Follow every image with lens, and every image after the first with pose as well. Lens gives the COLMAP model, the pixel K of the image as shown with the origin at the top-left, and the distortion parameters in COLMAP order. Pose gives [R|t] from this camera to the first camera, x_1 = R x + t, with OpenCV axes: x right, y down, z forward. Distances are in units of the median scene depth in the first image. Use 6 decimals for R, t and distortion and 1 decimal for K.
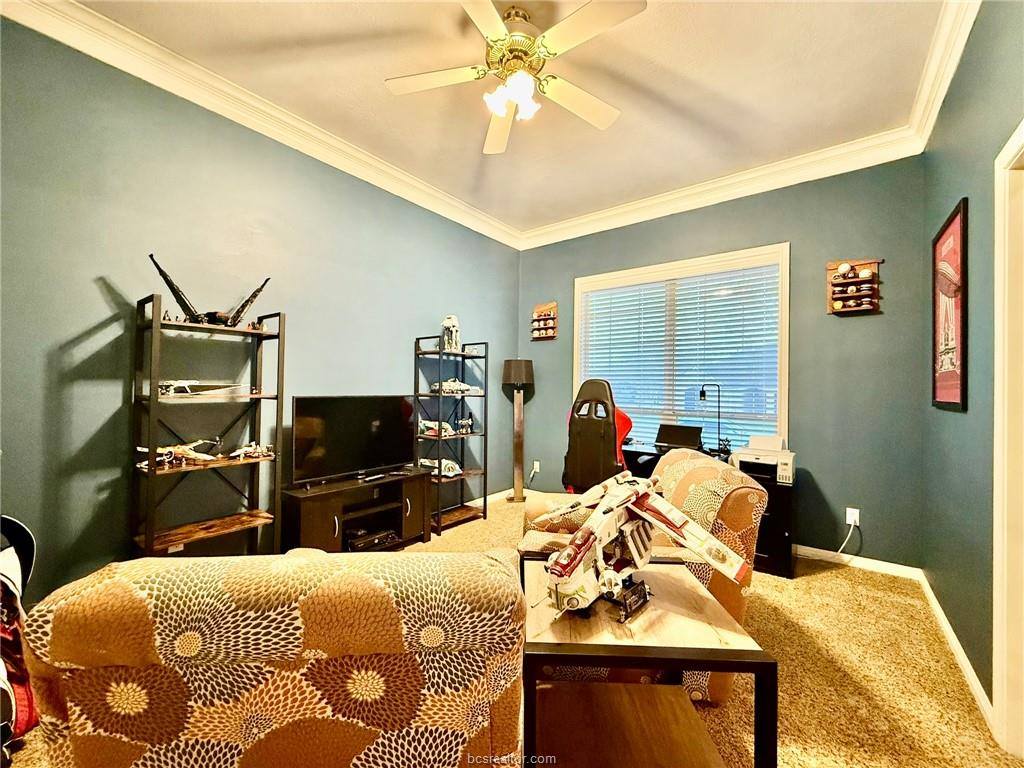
lens RADIAL K [[410.7, 0, 509.9], [0, 410.7, 380.4], [0, 0, 1]] dist [-0.000232, 0.000059]
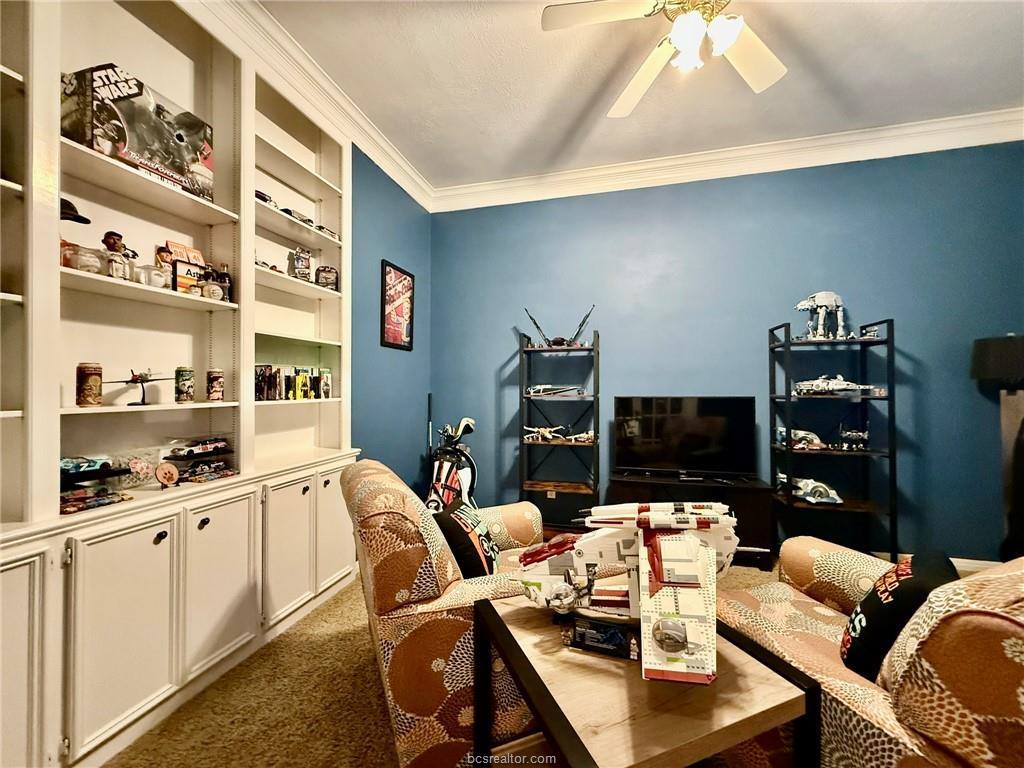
lens RADIAL K [[410.7, 0, 509.9], [0, 410.7, 380.4], [0, 0, 1]] dist [-0.000232, 0.000059]
pose [[0.392557, -0.030252, -0.919230, 0.489839], [0.024427, 0.999449, -0.022461, 0.011382], [0.919403, -0.013636, 0.393080, 0.245463]]
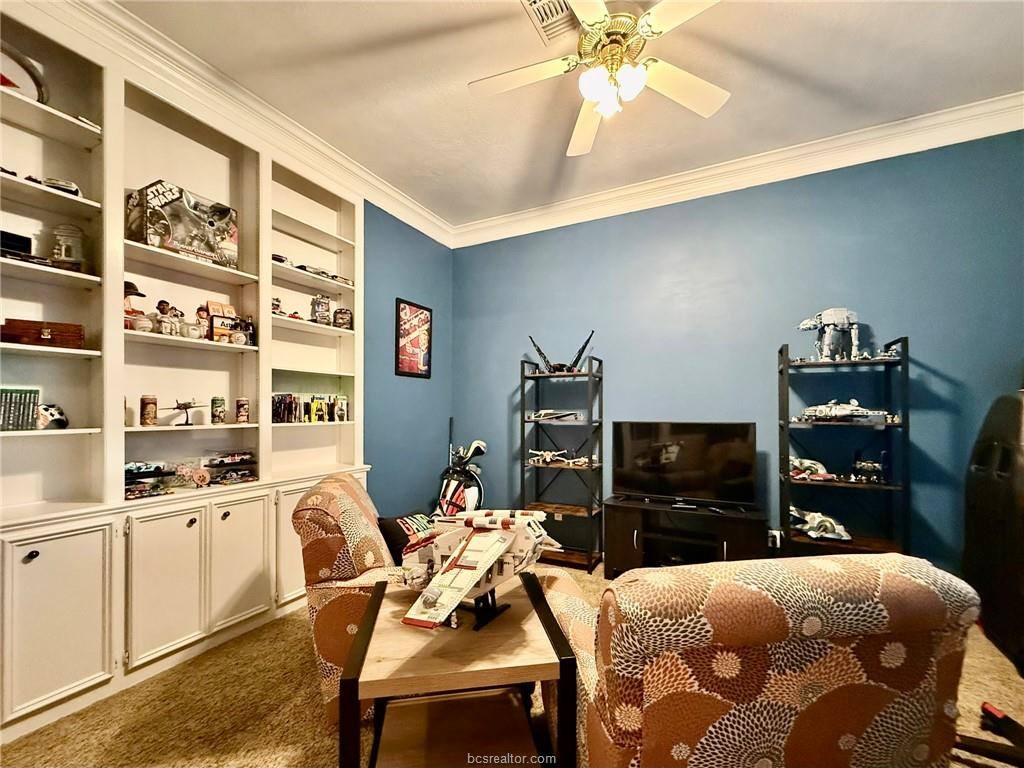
lens RADIAL K [[431.3, 0, 508.8], [0, 431.3, 405.1], [0, 0, 1]] dist [-0.000091, 0.000144]
pose [[0.185856, -0.026129, -0.982229, 0.702823], [0.021263, 0.999519, -0.022566, 0.013402], [0.982347, -0.016691, 0.186322, 0.475888]]
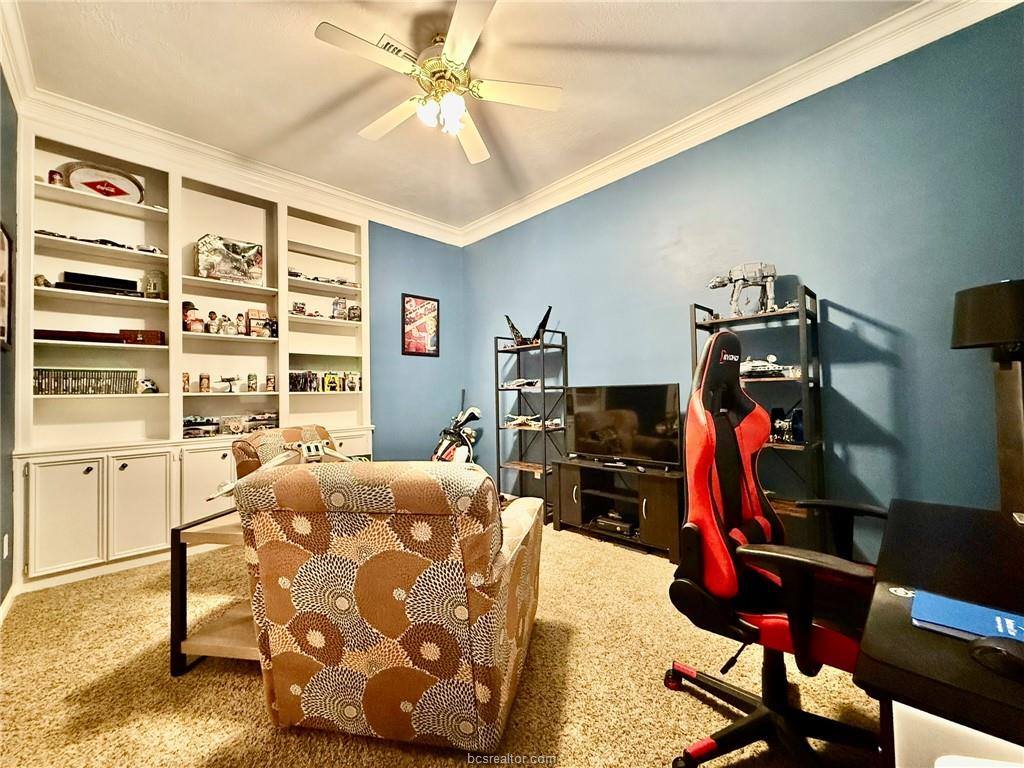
lens RADIAL K [[410.7, 0, 509.9], [0, 410.7, 380.4], [0, 0, 1]] dist [-0.000232, 0.000059]
pose [[-0.132689, -0.043326, -0.990210, 0.856174], [0.037159, 0.998124, -0.048652, 0.079107], [0.990461, -0.043251, -0.130830, 1.039187]]
